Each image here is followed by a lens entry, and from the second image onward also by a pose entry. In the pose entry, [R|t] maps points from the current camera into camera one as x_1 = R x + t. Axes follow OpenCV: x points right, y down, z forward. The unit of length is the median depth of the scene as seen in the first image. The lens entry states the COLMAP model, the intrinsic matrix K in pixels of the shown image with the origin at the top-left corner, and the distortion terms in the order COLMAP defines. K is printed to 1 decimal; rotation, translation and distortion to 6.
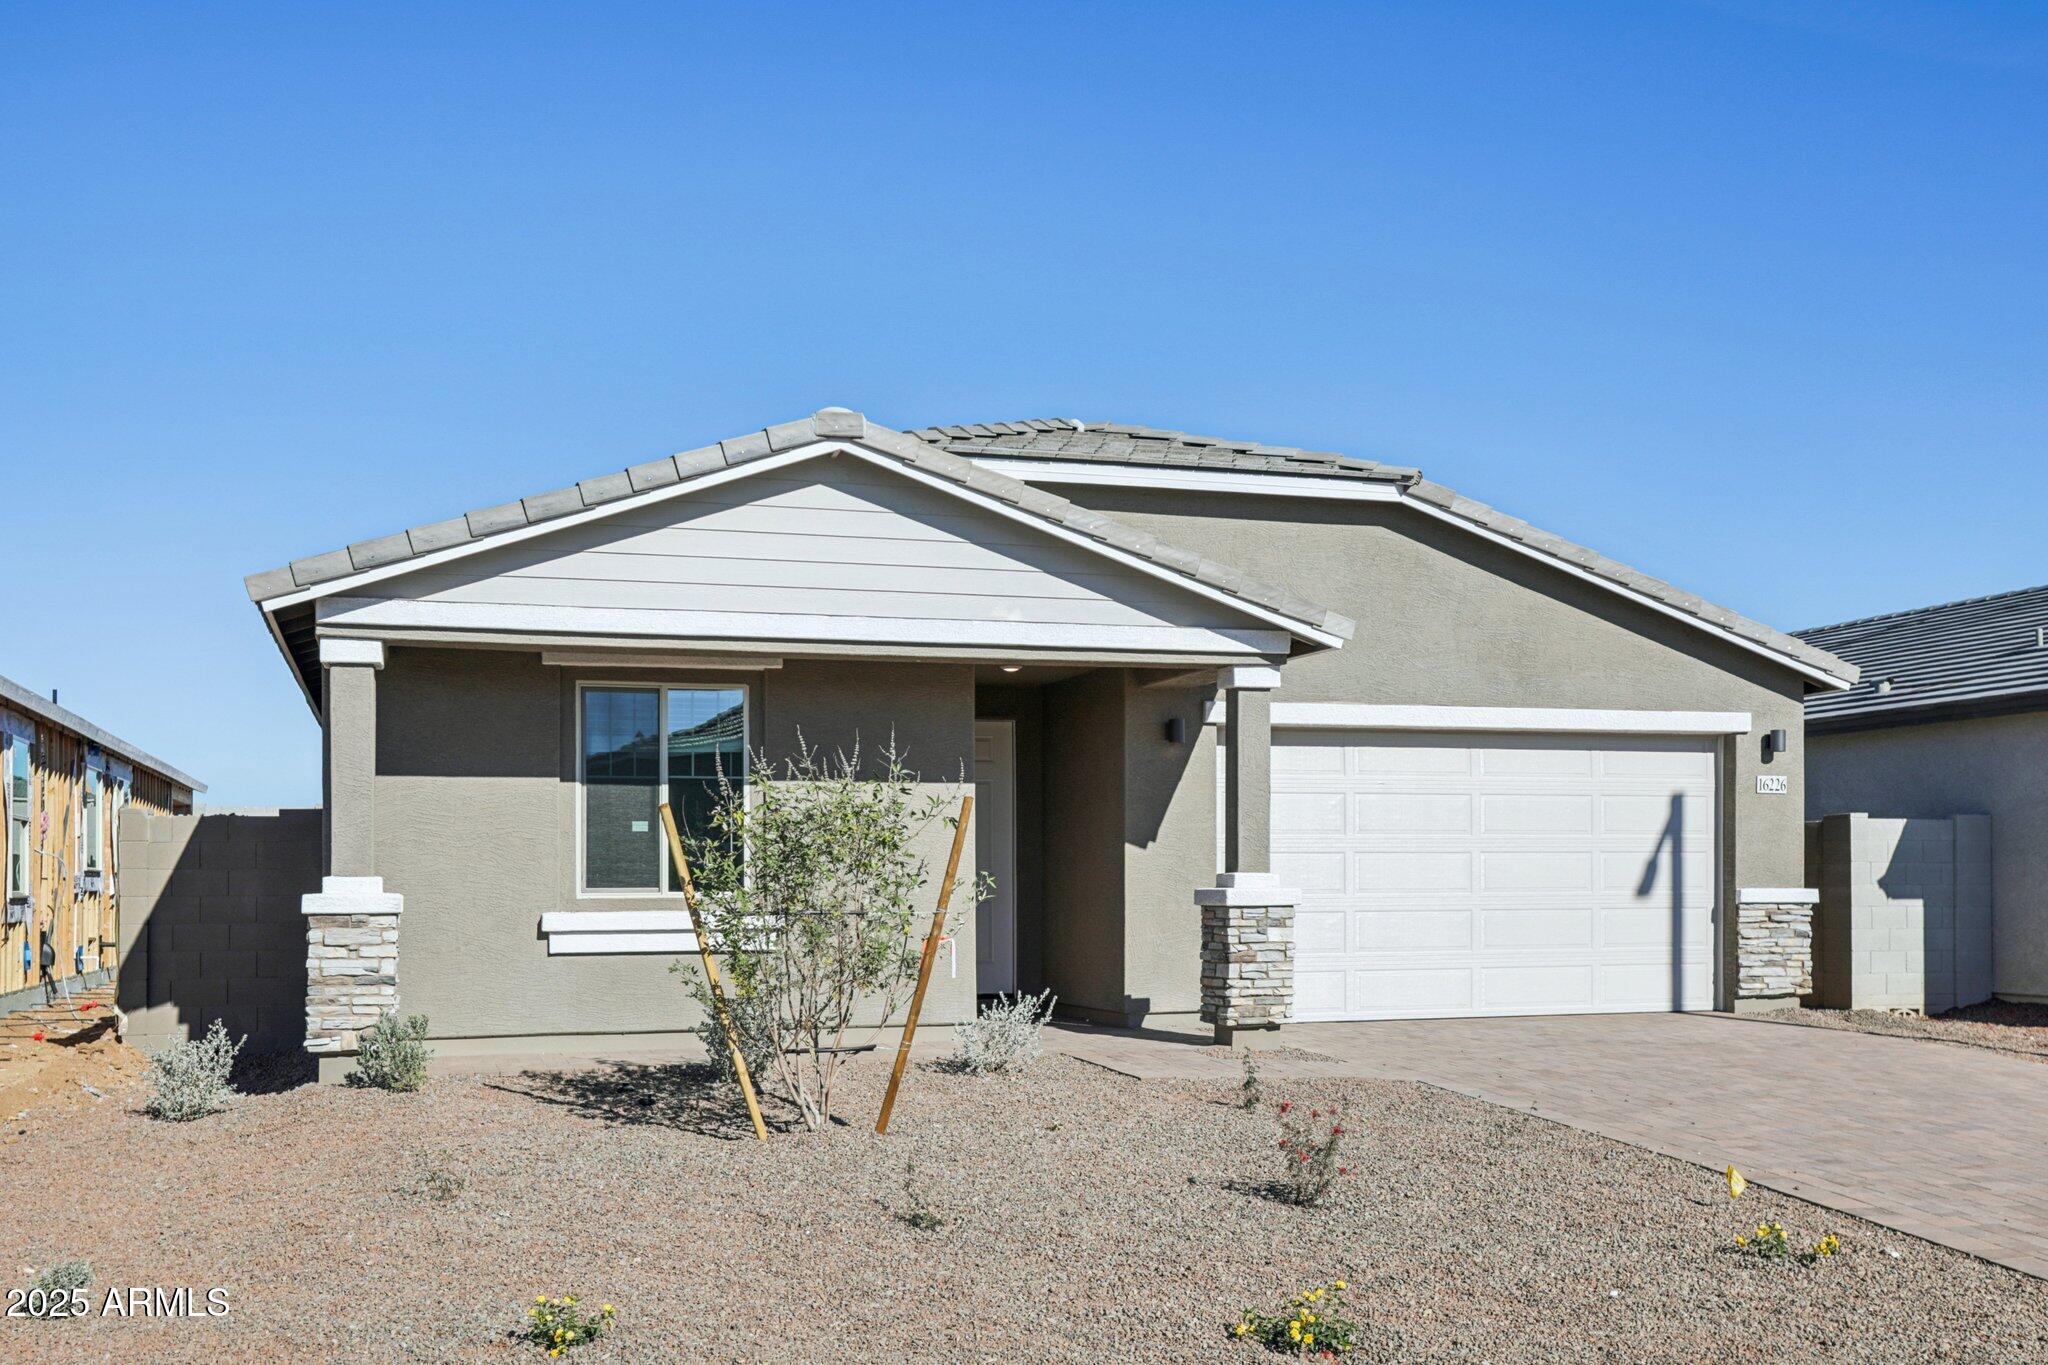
lens RADIAL K [[1997.9, 0, 1071.3], [0, 1997.9, 718.0], [0, 0, 1]] dist [0.013980, 0.000000]
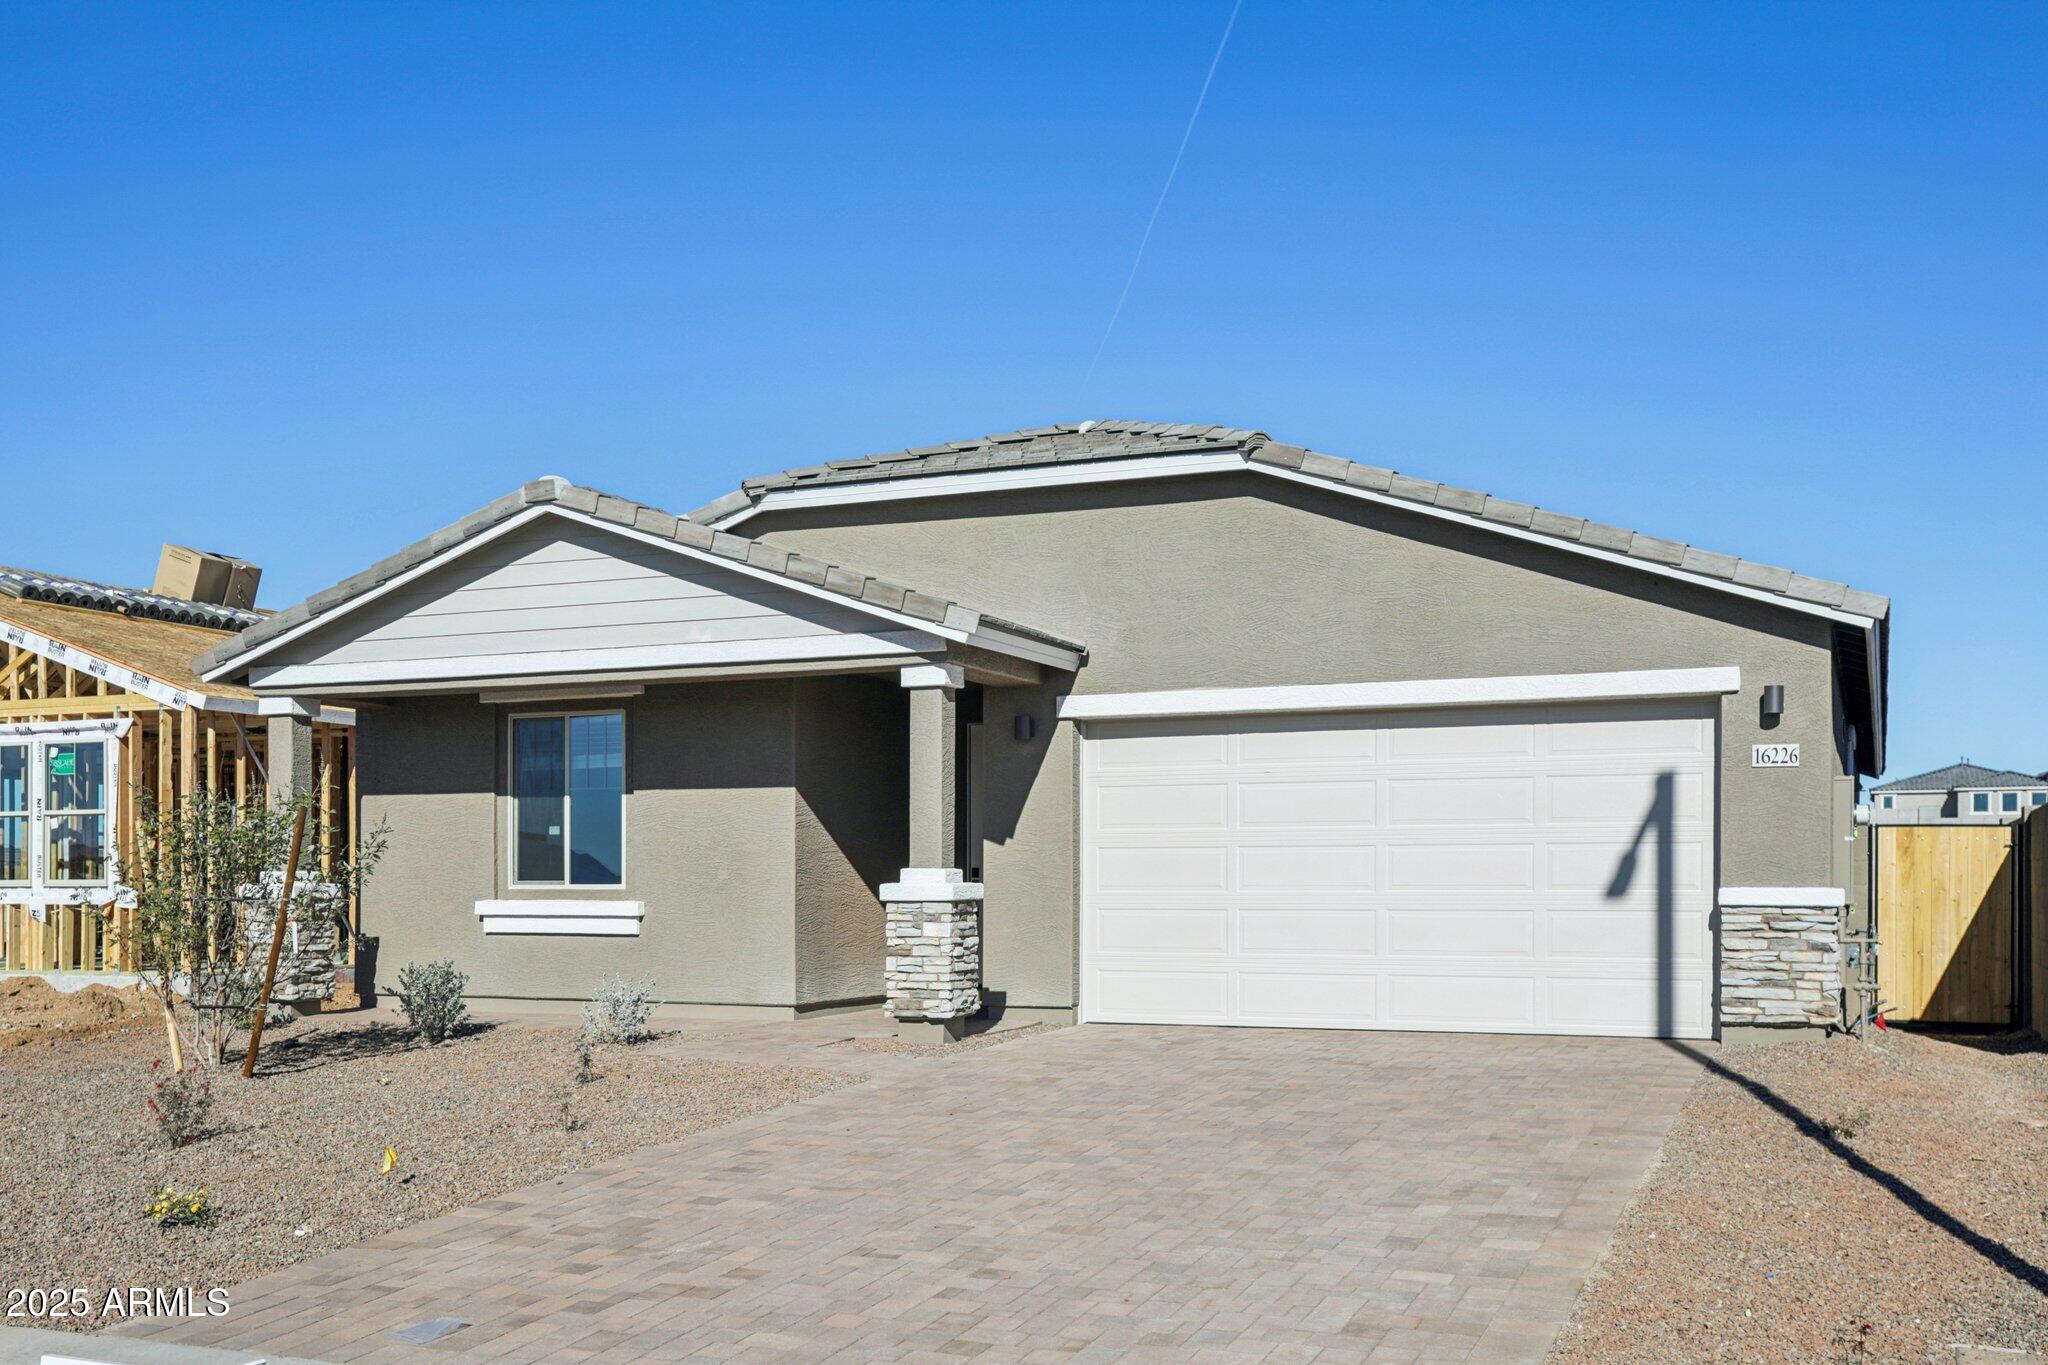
lens RADIAL K [[1997.9, 0, 1023.8], [0, 1997.9, 694.3], [0, 0, 1]] dist [0.013980, 0.000000]
pose [[0.754564, -0.057093, -0.653738, 0.692438], [0.051007, 0.998297, -0.028311, 0.017719], [0.654241, -0.011983, 0.756191, 0.229420]]
